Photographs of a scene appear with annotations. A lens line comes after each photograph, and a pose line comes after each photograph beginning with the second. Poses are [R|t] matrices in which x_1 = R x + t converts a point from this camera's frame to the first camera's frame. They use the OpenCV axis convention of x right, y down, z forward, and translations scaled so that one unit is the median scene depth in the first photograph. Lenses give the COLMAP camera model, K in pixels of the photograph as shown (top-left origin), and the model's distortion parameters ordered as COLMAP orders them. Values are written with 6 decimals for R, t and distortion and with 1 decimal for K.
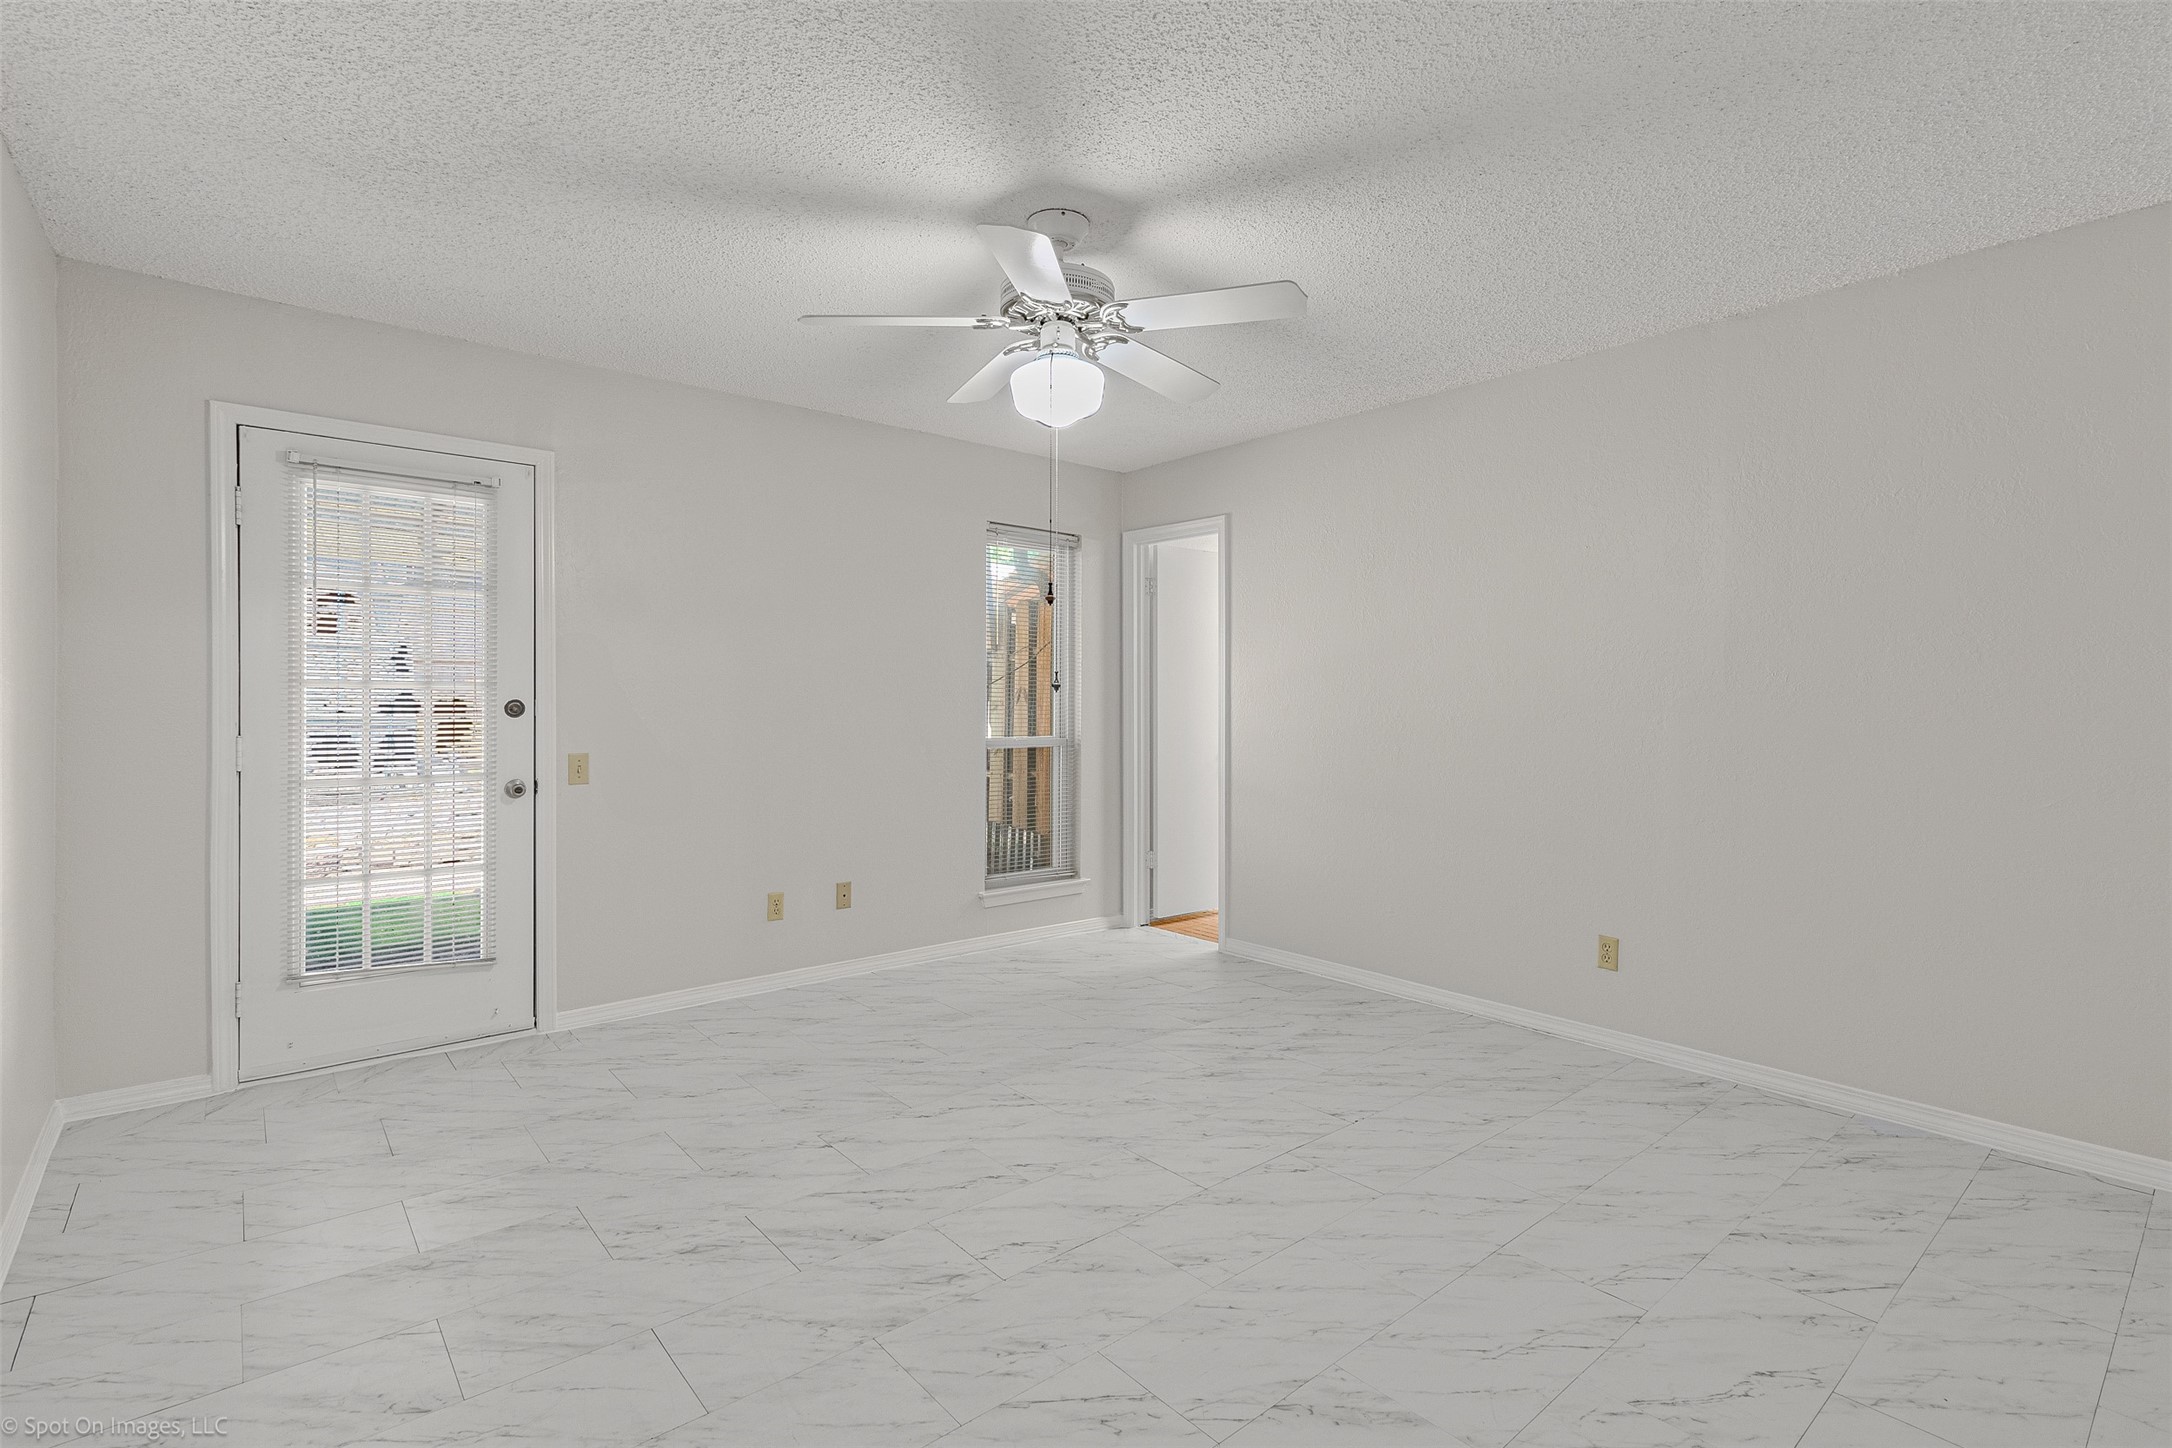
lens RADIAL K [[1011.4, 0, 1098.1], [0, 1011.4, 709.9], [0, 0, 1]] dist [0.002914, 0.000150]
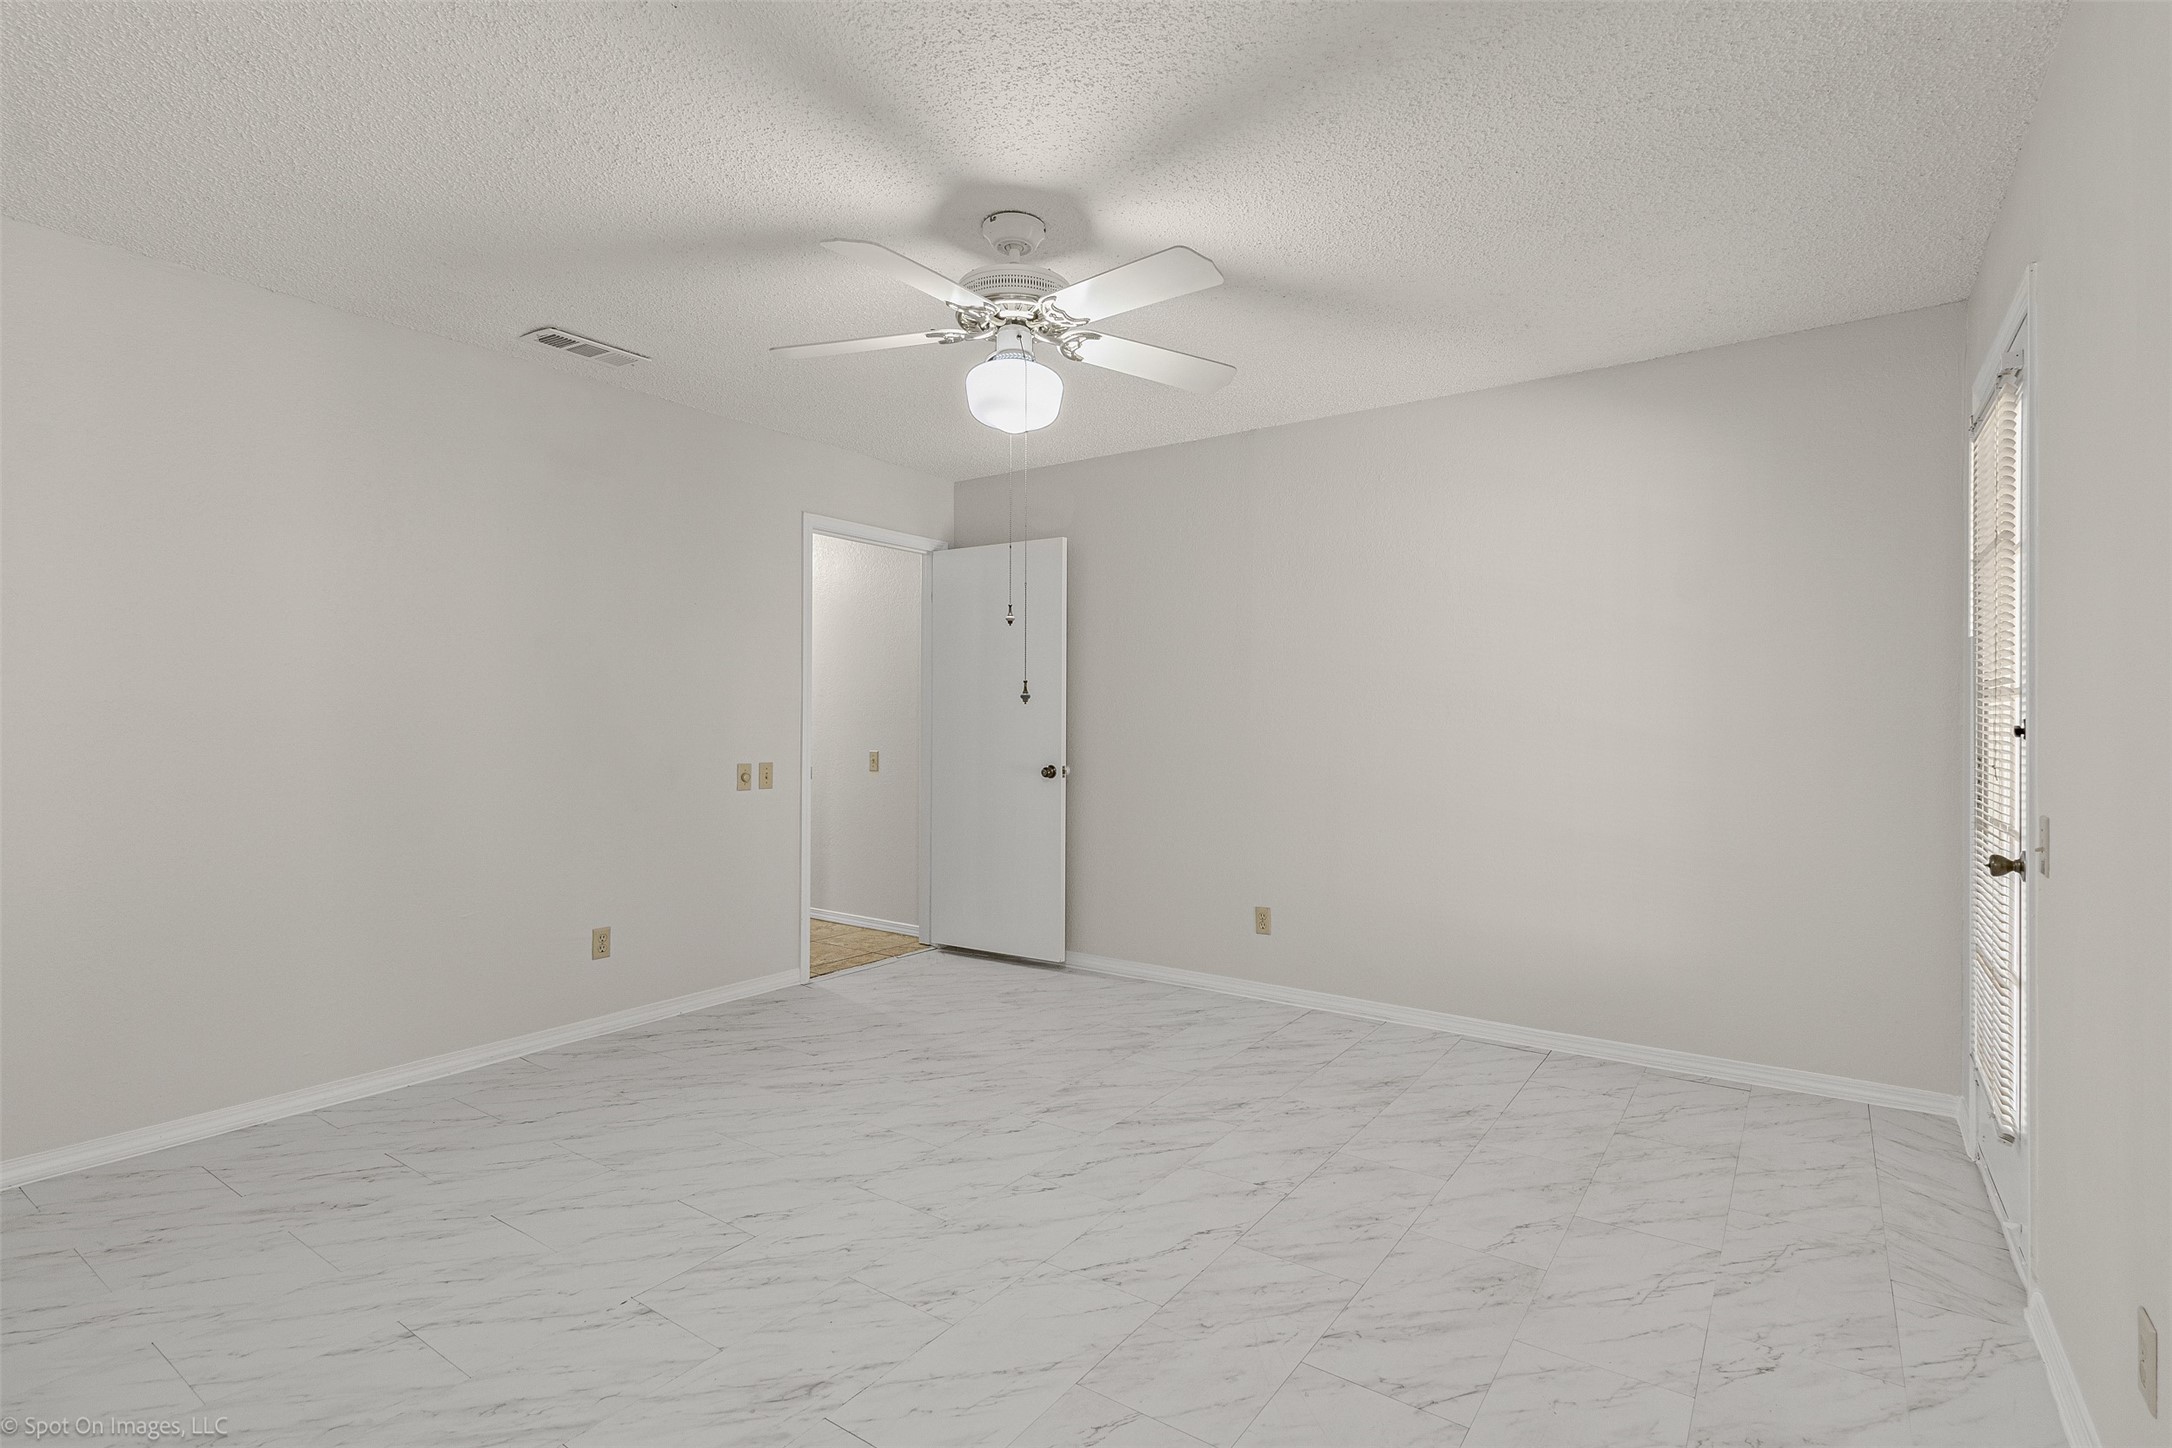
lens RADIAL K [[1011.4, 0, 1098.1], [0, 1011.4, 709.9], [0, 0, 1]] dist [0.002914, 0.000150]
pose [[-0.966949, -0.007482, -0.254862, 0.130108], [-0.006586, 0.999969, -0.004366, -0.009083], [0.254886, -0.002543, -0.966968, 1.953567]]
